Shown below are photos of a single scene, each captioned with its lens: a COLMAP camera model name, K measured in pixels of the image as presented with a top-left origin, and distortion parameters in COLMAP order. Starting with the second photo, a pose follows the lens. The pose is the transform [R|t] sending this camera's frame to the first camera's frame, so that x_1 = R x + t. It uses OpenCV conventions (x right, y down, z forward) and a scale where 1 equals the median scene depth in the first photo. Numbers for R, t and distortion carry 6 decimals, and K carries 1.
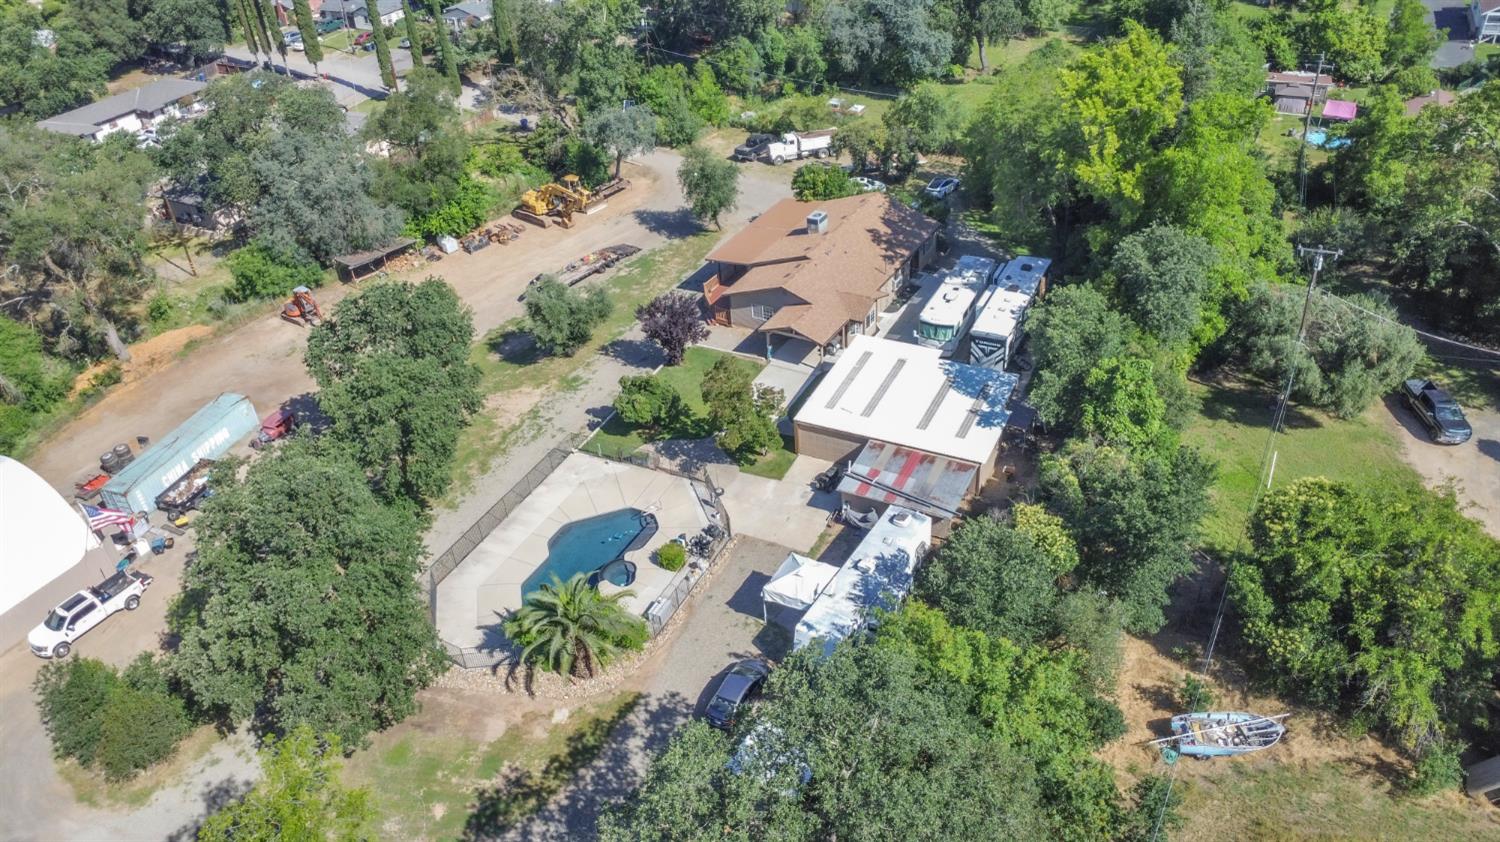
lens RADIAL K [[1097.4, 0, 750.0], [0, 1097.4, 421.0], [0, 0, 1]] dist [-0.024021, 0.000096]
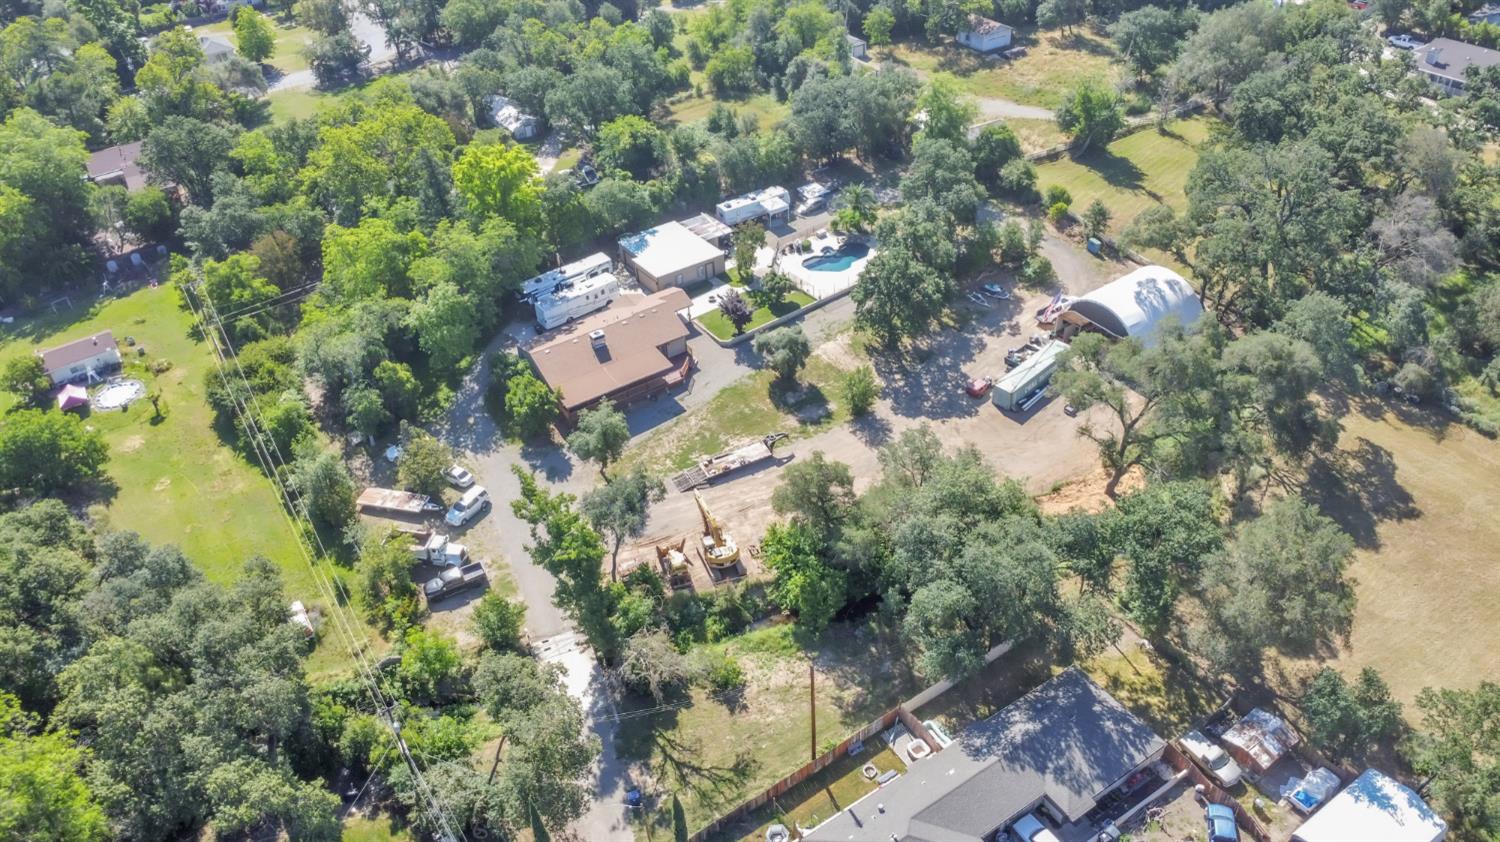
lens RADIAL K [[1097.4, 0, 750.0], [0, 1097.4, 421.0], [0, 0, 1]] dist [-0.024021, 0.000096]
pose [[-0.884759, -0.189712, 0.425688, -0.901898], [0.345204, 0.346882, 0.872071, -1.605952], [-0.313106, 0.918522, -0.241418, 1.674223]]
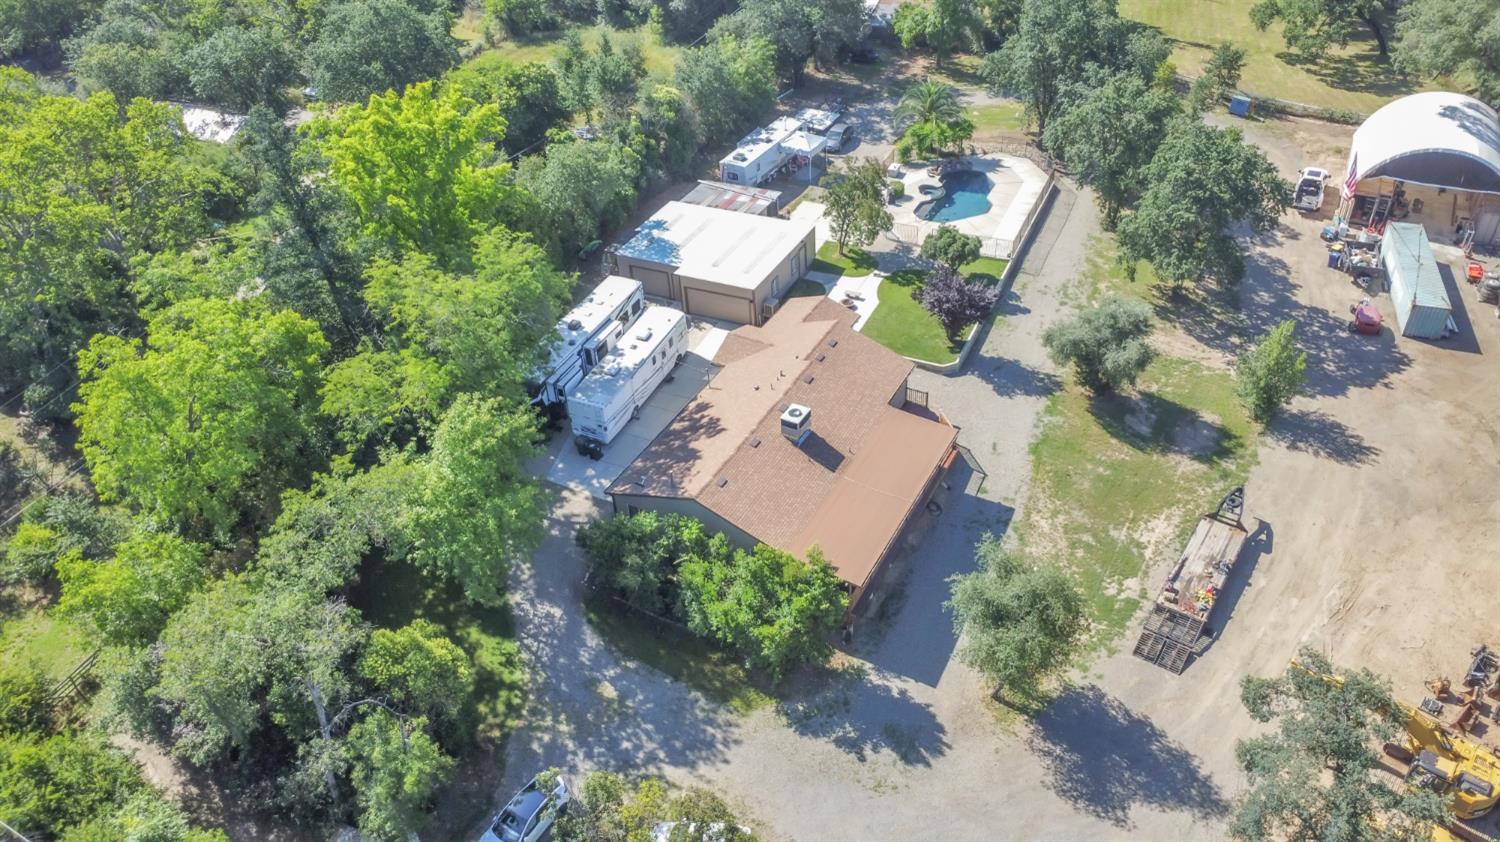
lens RADIAL K [[1097.4, 0, 750.0], [0, 1097.4, 421.0], [0, 0, 1]] dist [-0.024021, 0.000096]
pose [[-0.992452, 0.110019, 0.054182, 0.064091], [0.085838, 0.307642, 0.947622, -0.997511], [0.087588, 0.945120, -0.314764, 1.463277]]
